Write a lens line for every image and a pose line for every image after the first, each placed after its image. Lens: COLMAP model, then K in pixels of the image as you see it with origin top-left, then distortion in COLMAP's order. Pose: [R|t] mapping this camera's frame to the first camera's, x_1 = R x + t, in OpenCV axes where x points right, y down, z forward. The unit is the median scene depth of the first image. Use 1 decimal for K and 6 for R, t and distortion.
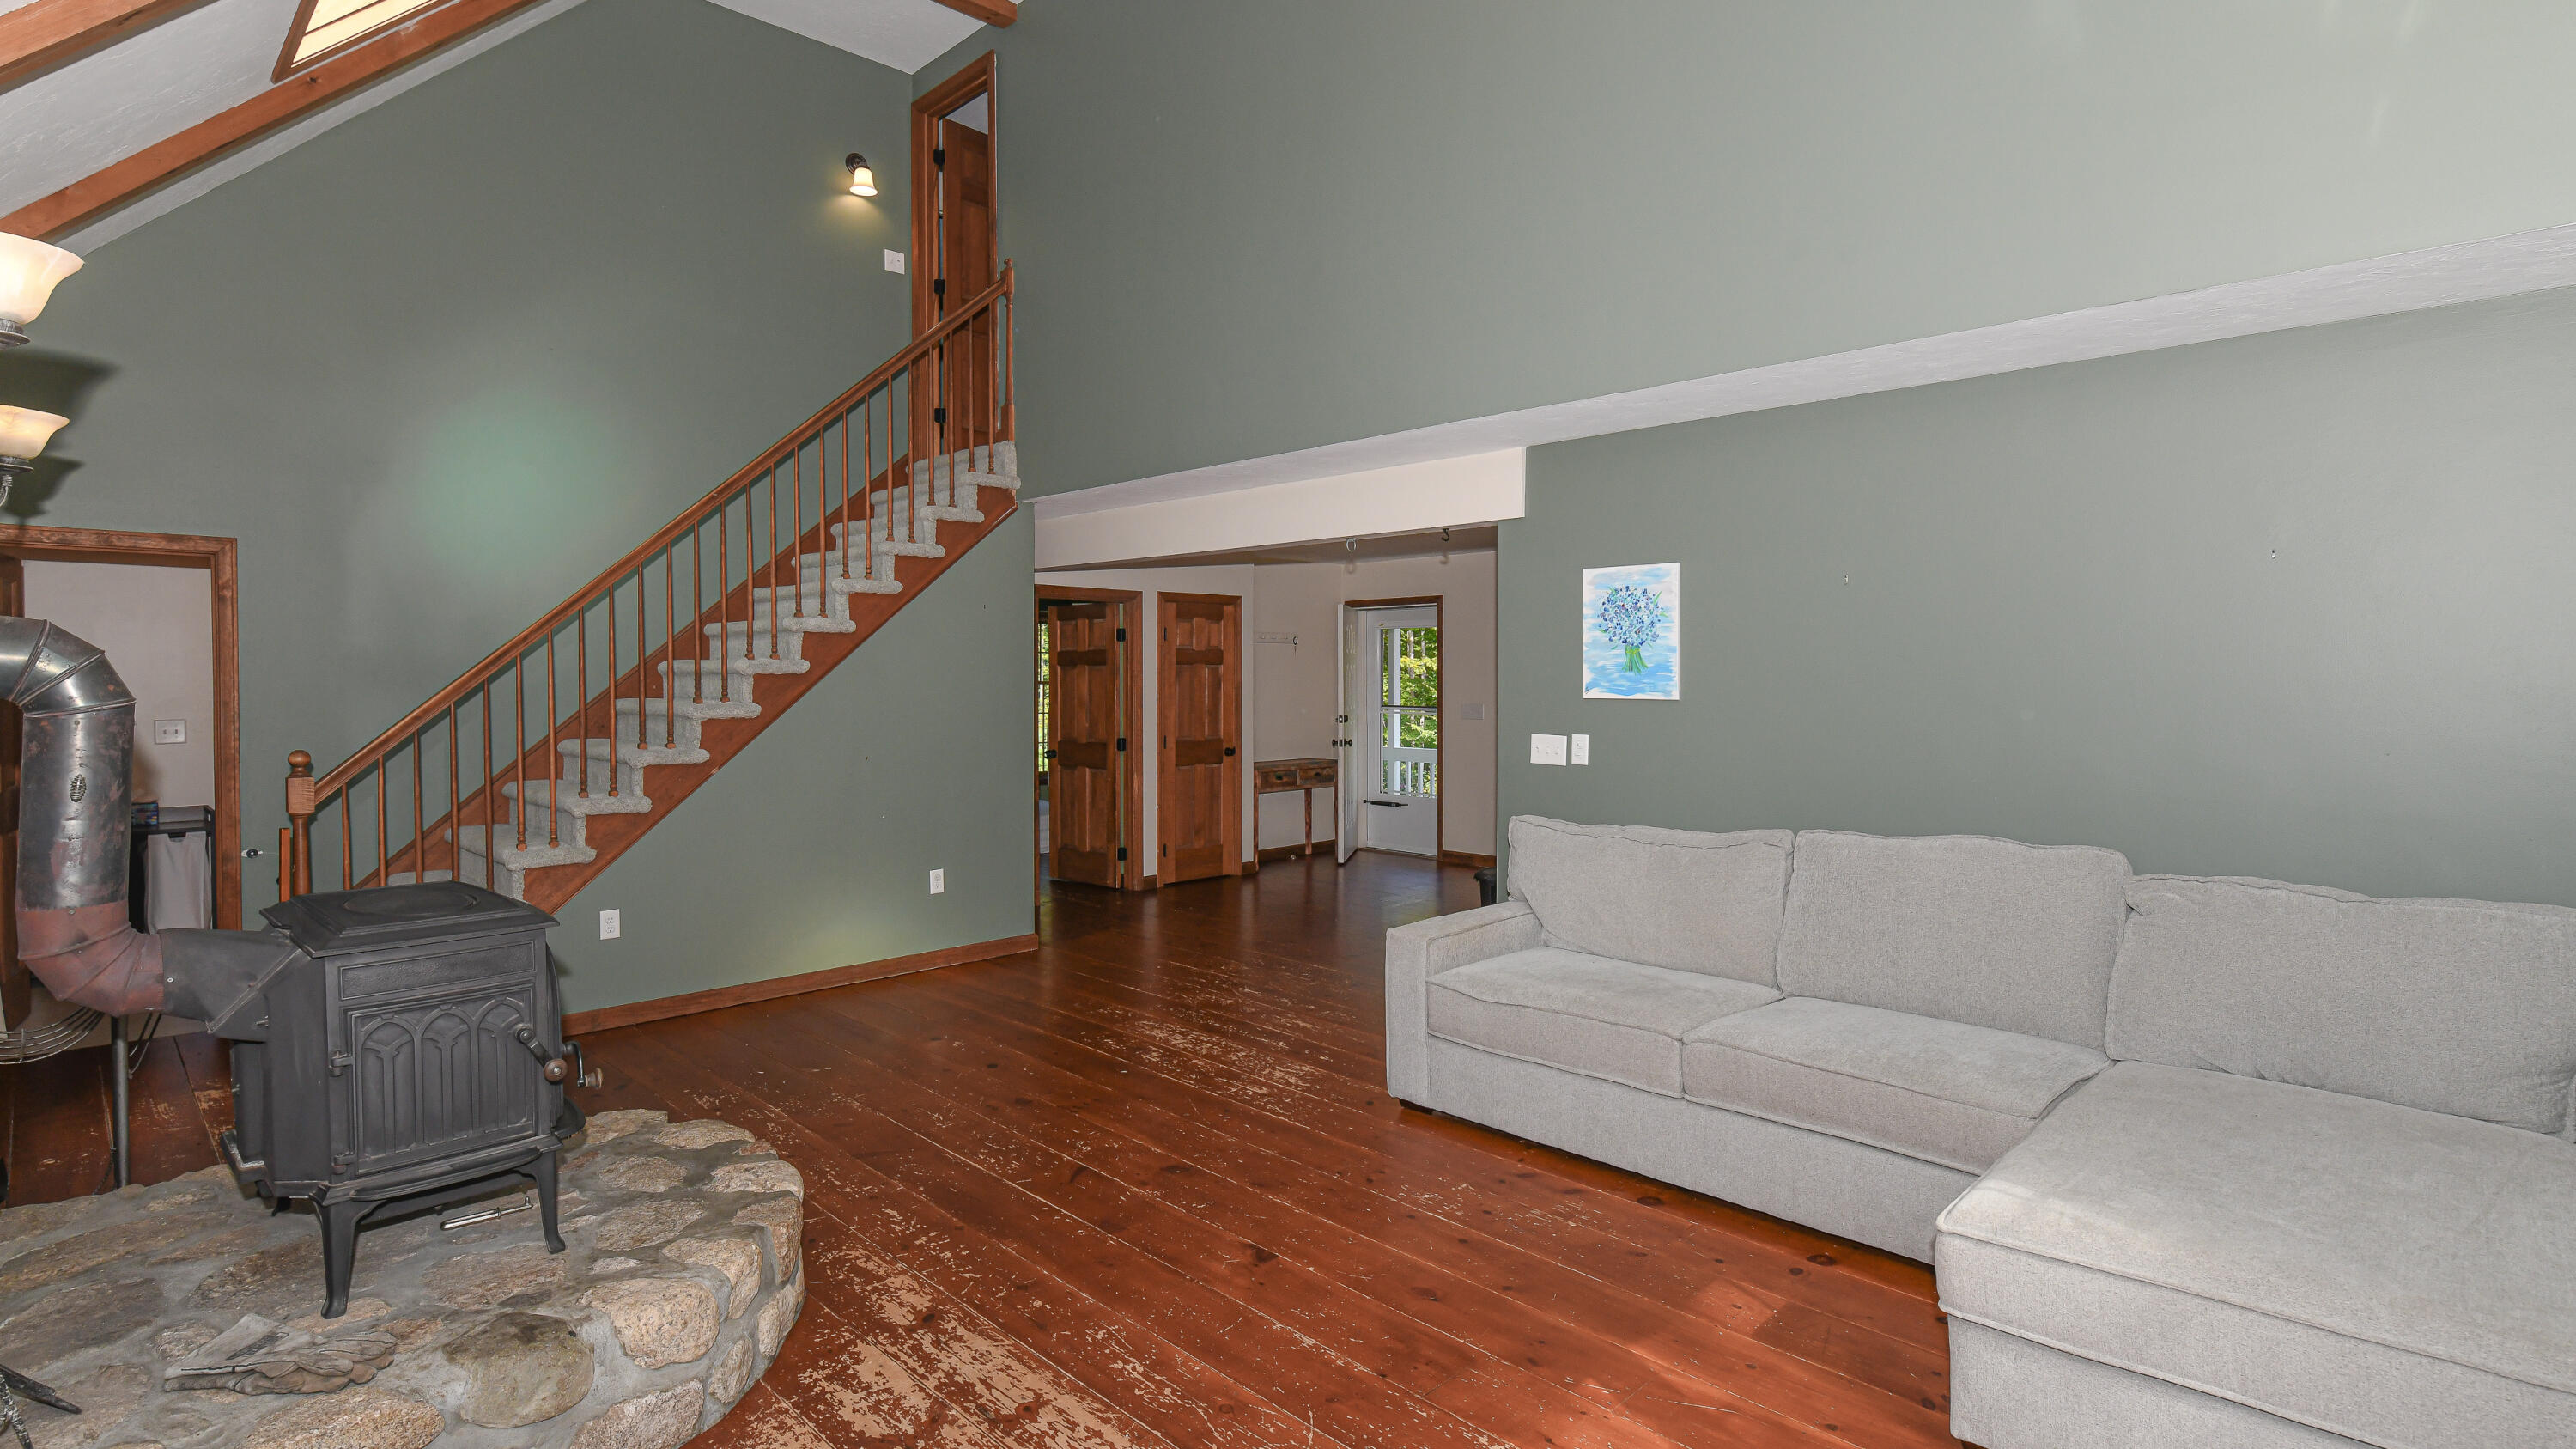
lens RADIAL K [[1304.8, 0, 1273.7], [0, 1304.8, 733.6], [0, 0, 1]] dist [-0.000738, -0.006645]
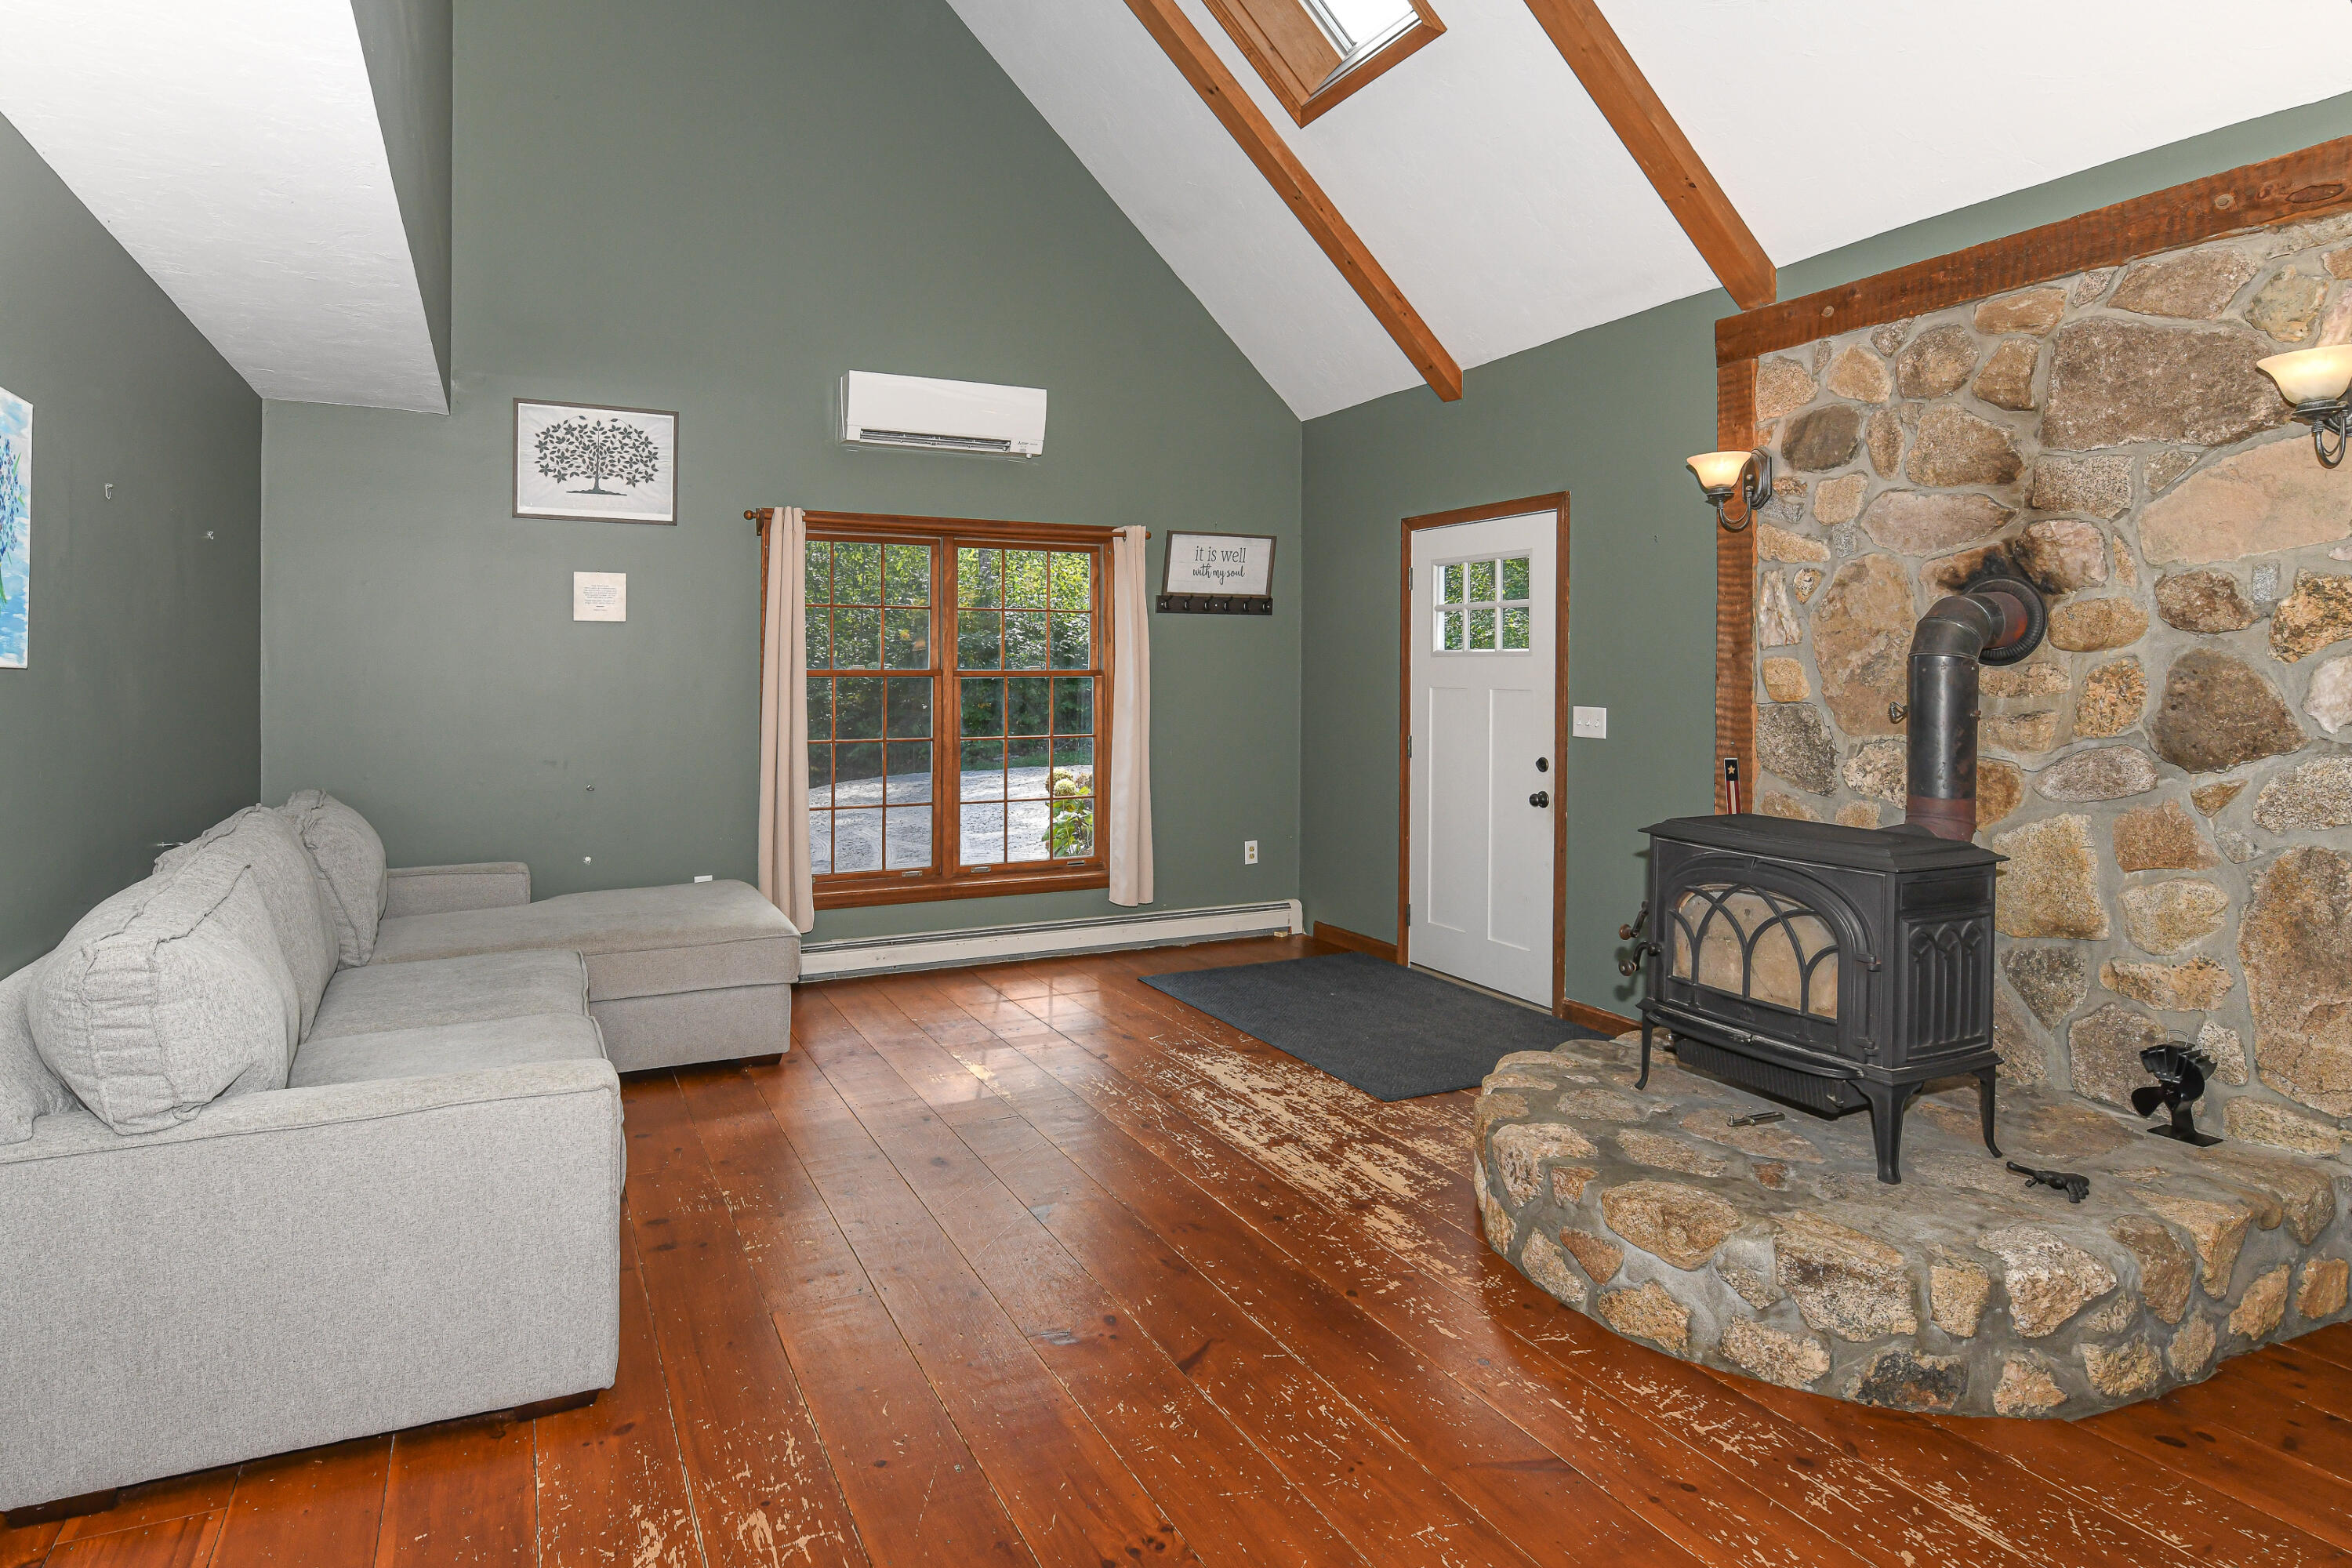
lens RADIAL K [[1279.5, 0, 1134.4], [0, 1279.5, 680.4], [0, 0, 1]] dist [0.004454, -0.009844]
pose [[-0.952698, -0.001911, 0.303911, -0.174689], [0.014026, 0.998638, 0.050250, -0.026697], [-0.303593, 0.052136, -0.951374, 0.882131]]
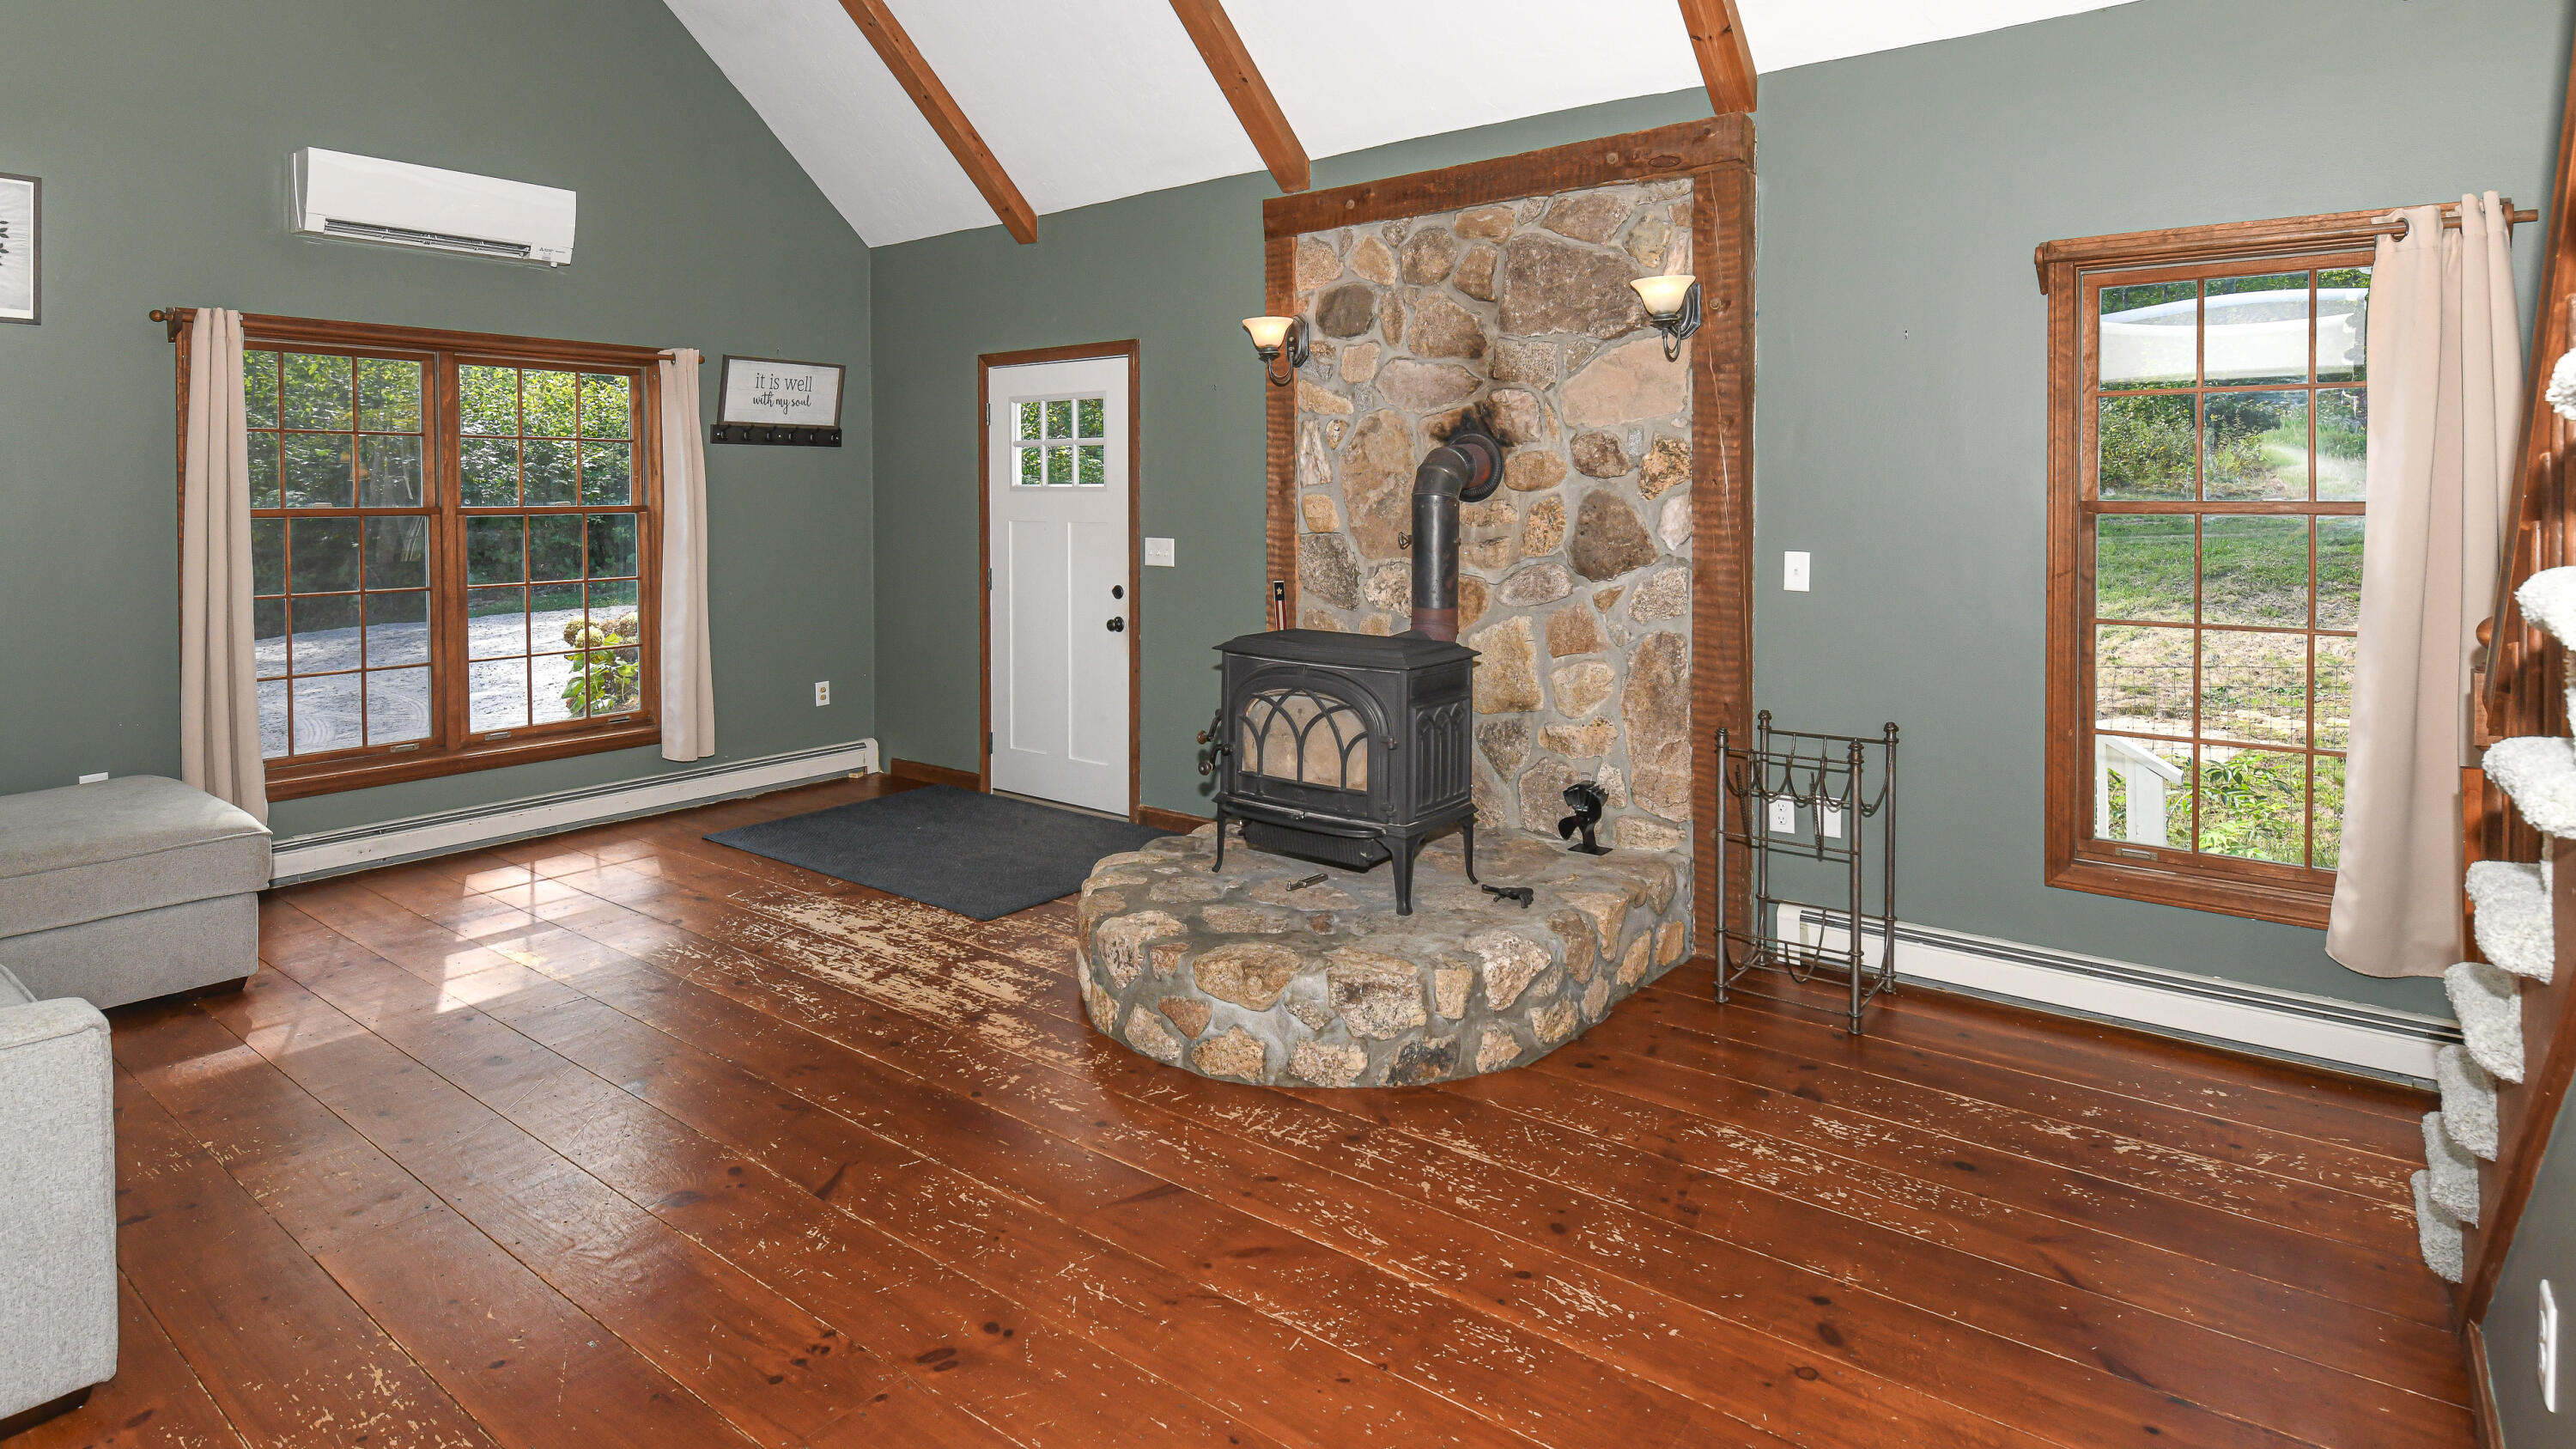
lens RADIAL K [[1304.8, 0, 1317.3], [0, 1304.8, 534.5], [0, 0, 1]] dist [-0.000738, -0.006645]
pose [[-0.984901, 0.010303, -0.172810, -0.157292], [-0.002812, 0.997144, 0.075474, -0.034788], [0.173094, 0.074820, -0.982059, 0.926049]]
